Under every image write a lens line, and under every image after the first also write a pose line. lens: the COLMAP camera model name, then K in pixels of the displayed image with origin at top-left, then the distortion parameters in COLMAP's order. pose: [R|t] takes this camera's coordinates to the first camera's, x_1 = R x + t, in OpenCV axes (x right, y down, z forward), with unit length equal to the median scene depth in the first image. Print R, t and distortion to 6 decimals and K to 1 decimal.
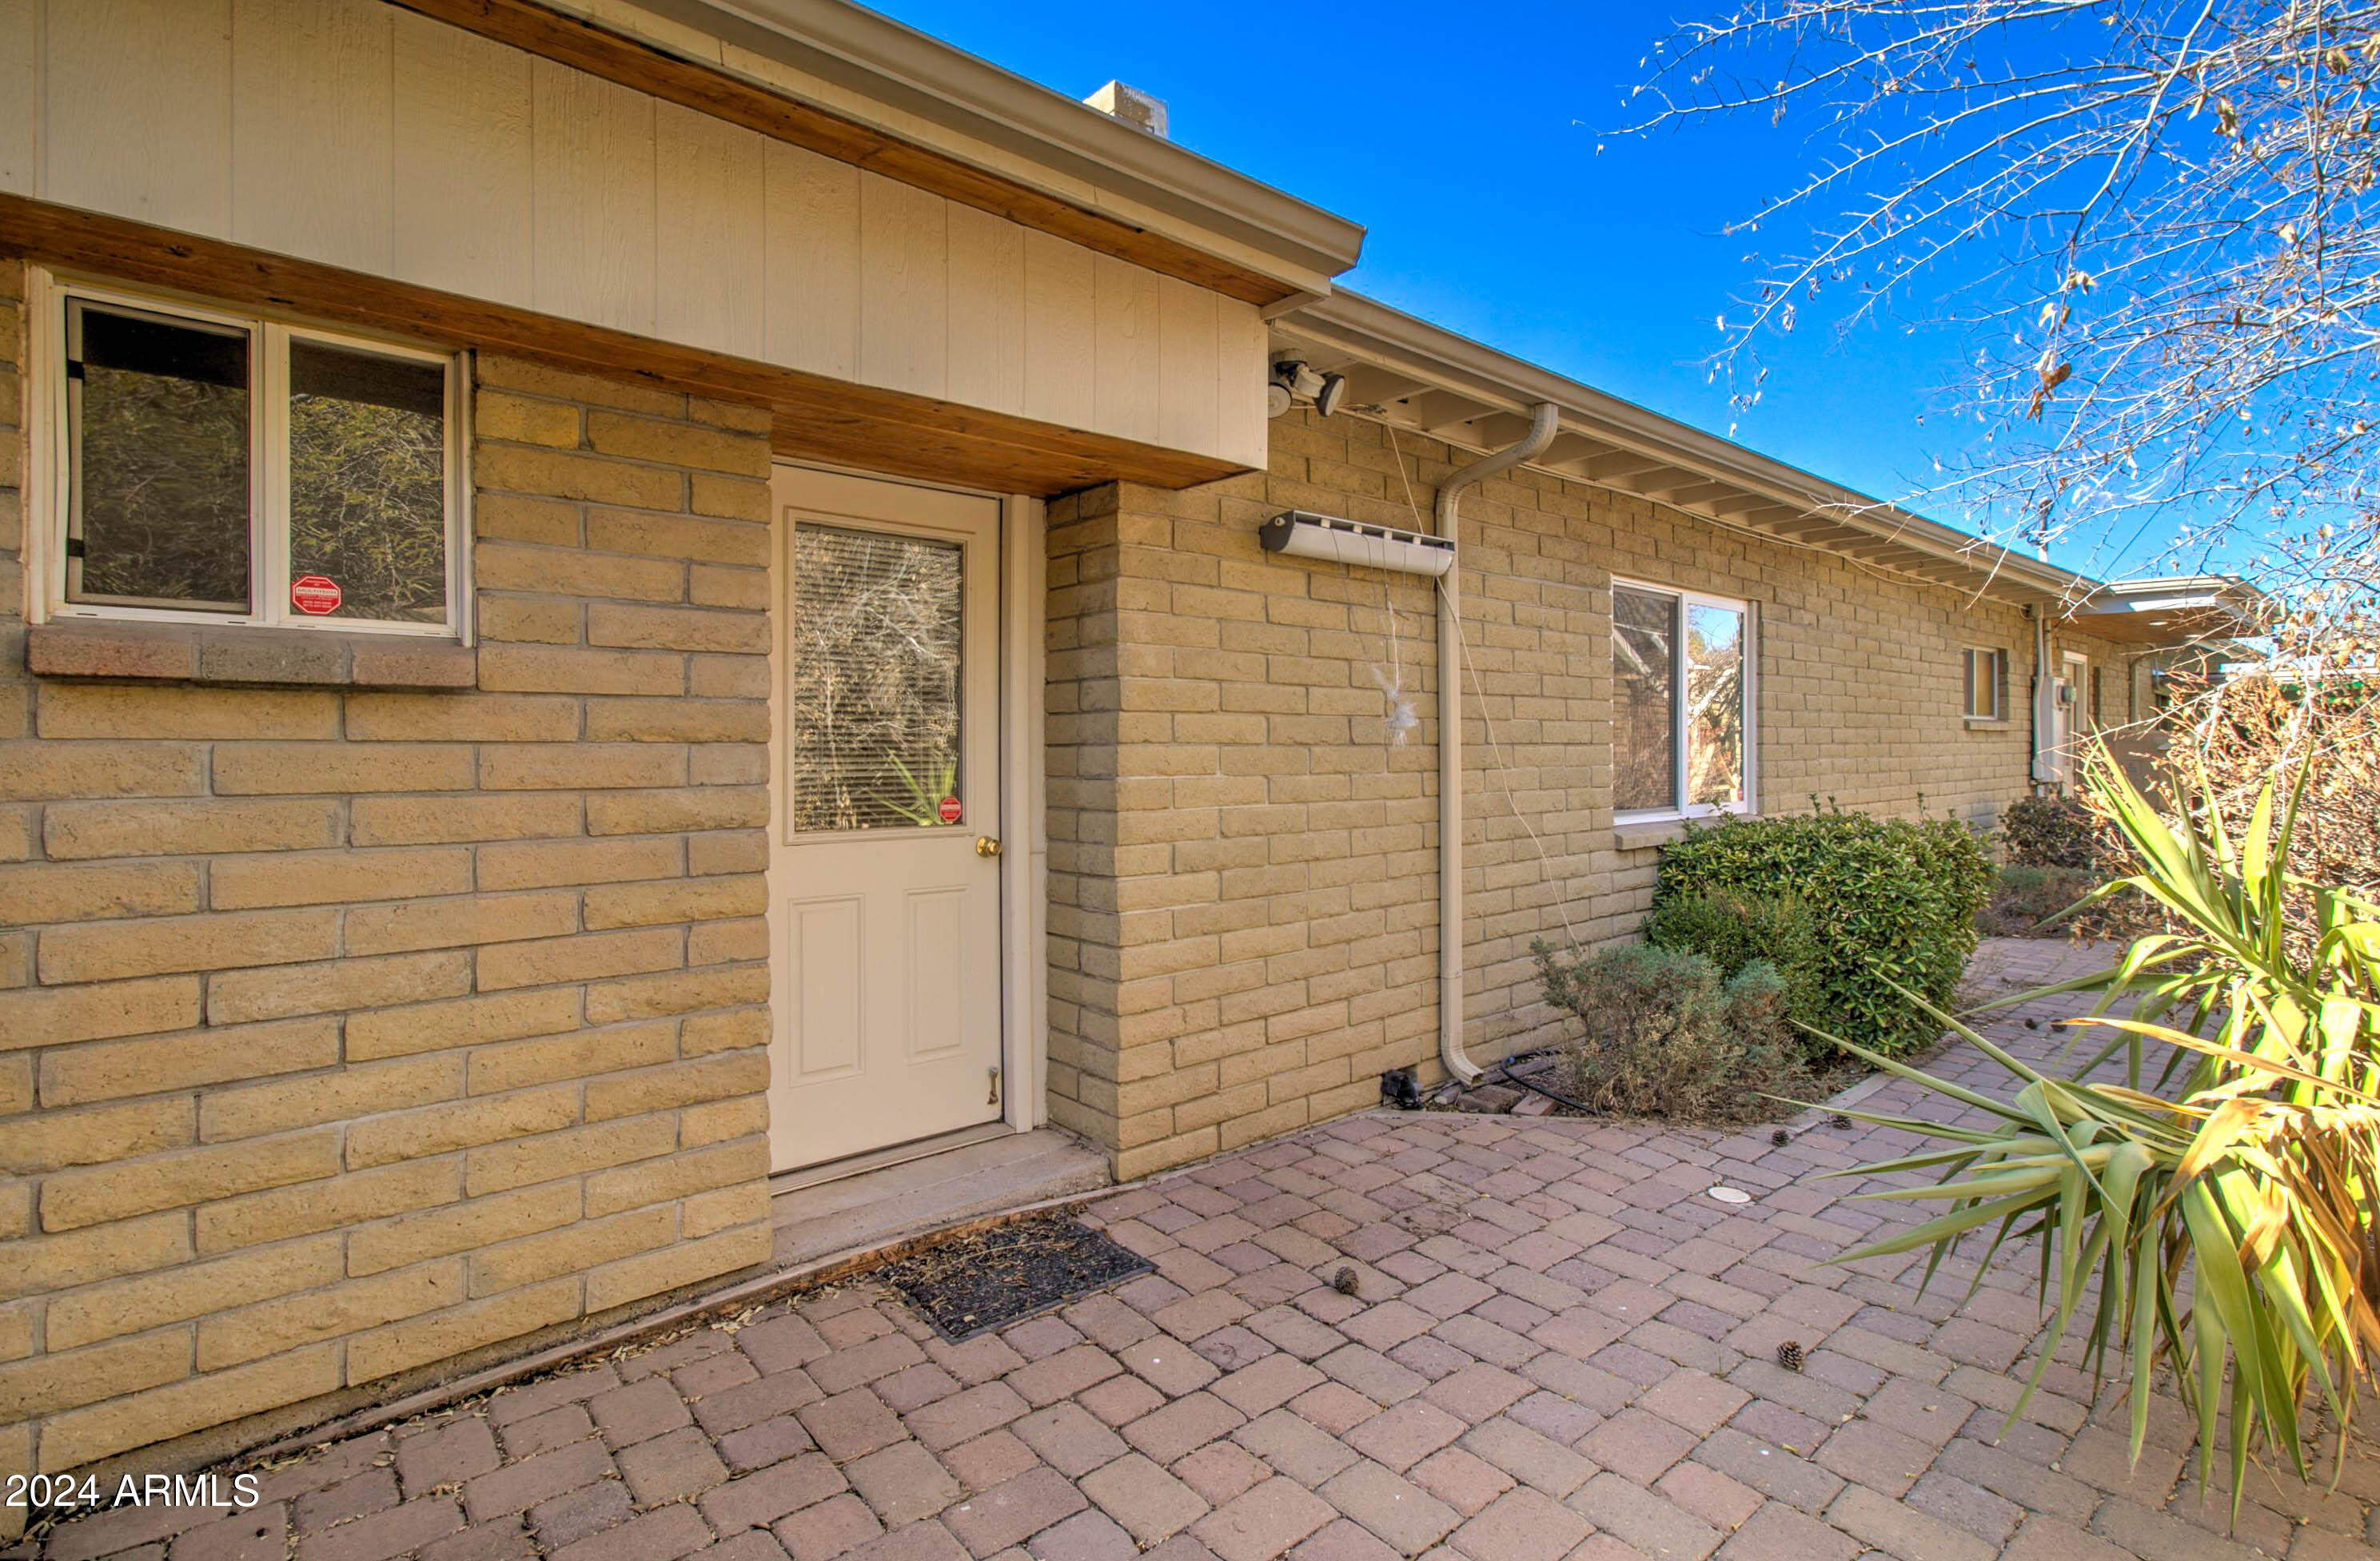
lens RADIAL K [[1111.4, 0, 1214.0], [0, 1111.4, 744.4], [0, 0, 1]] dist [-0.000163, 0.000144]
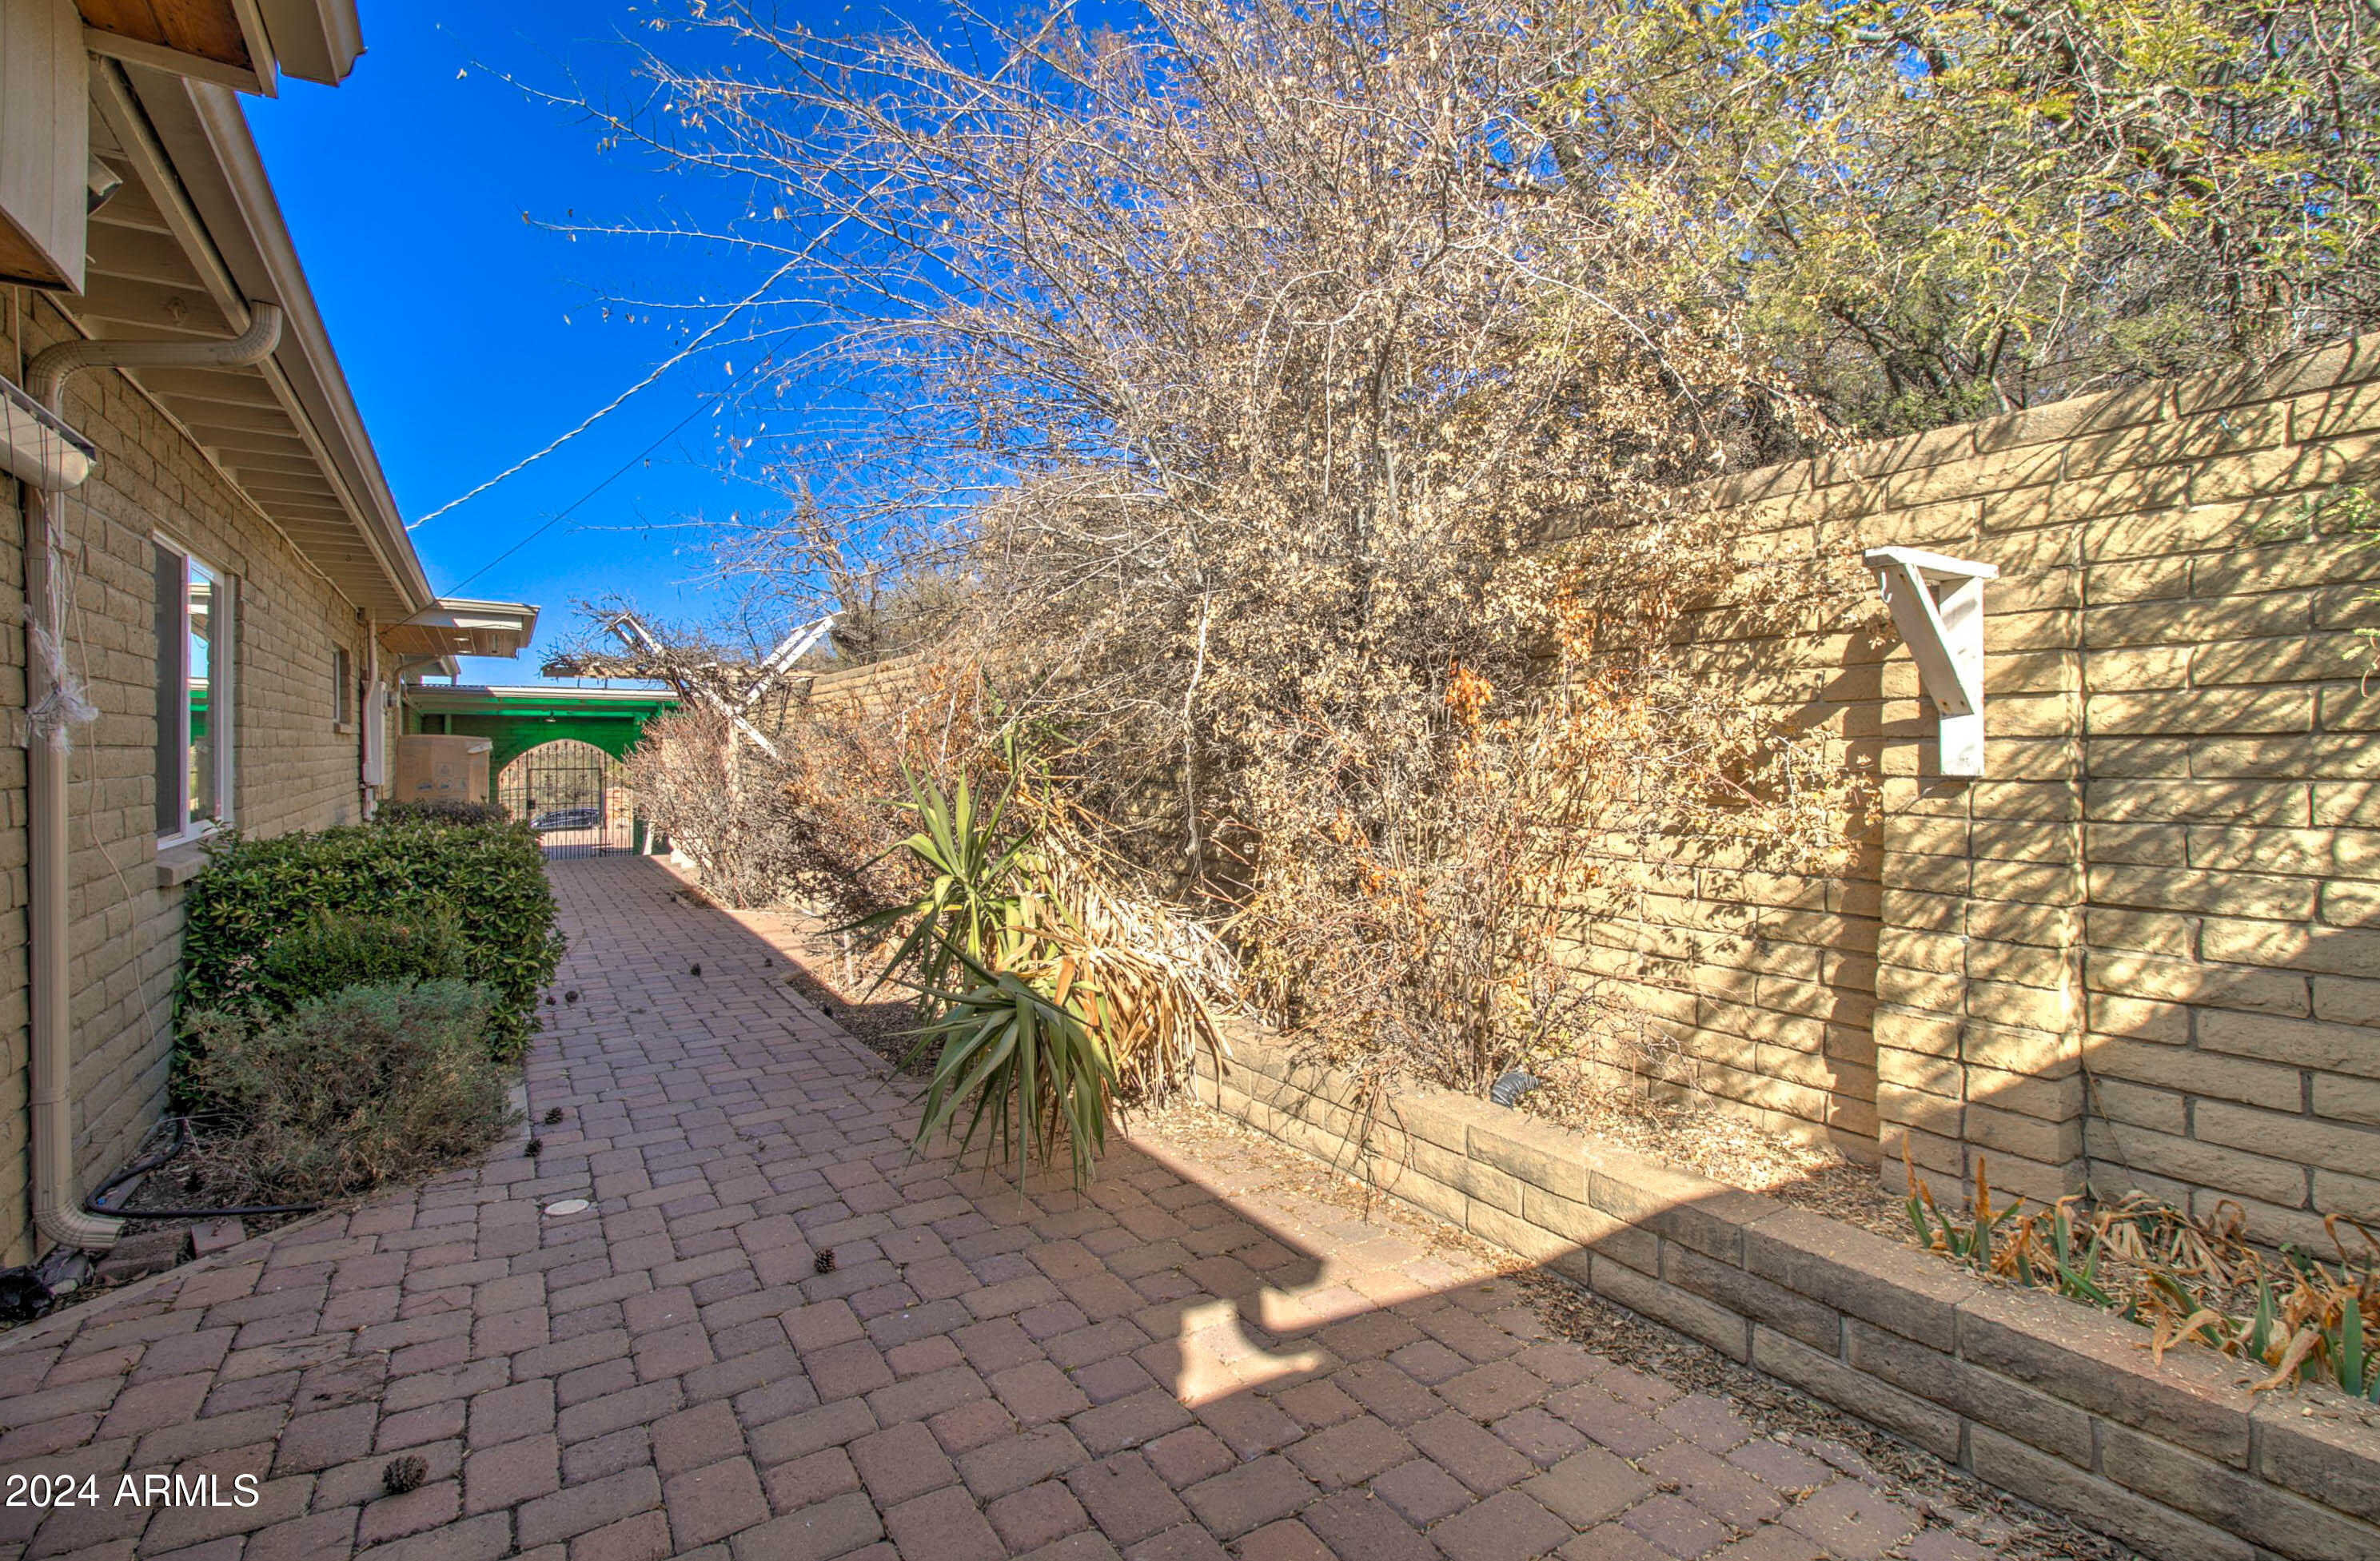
lens RADIAL K [[1111.4, 0, 1214.0], [0, 1111.4, 744.4], [0, 0, 1]] dist [-0.000163, 0.000144]
pose [[0.158318, 0.007279, 0.987361, -0.371345], [-0.004906, 0.999966, -0.006585, -0.000590], [-0.987376, -0.003801, 0.158348, 0.247532]]
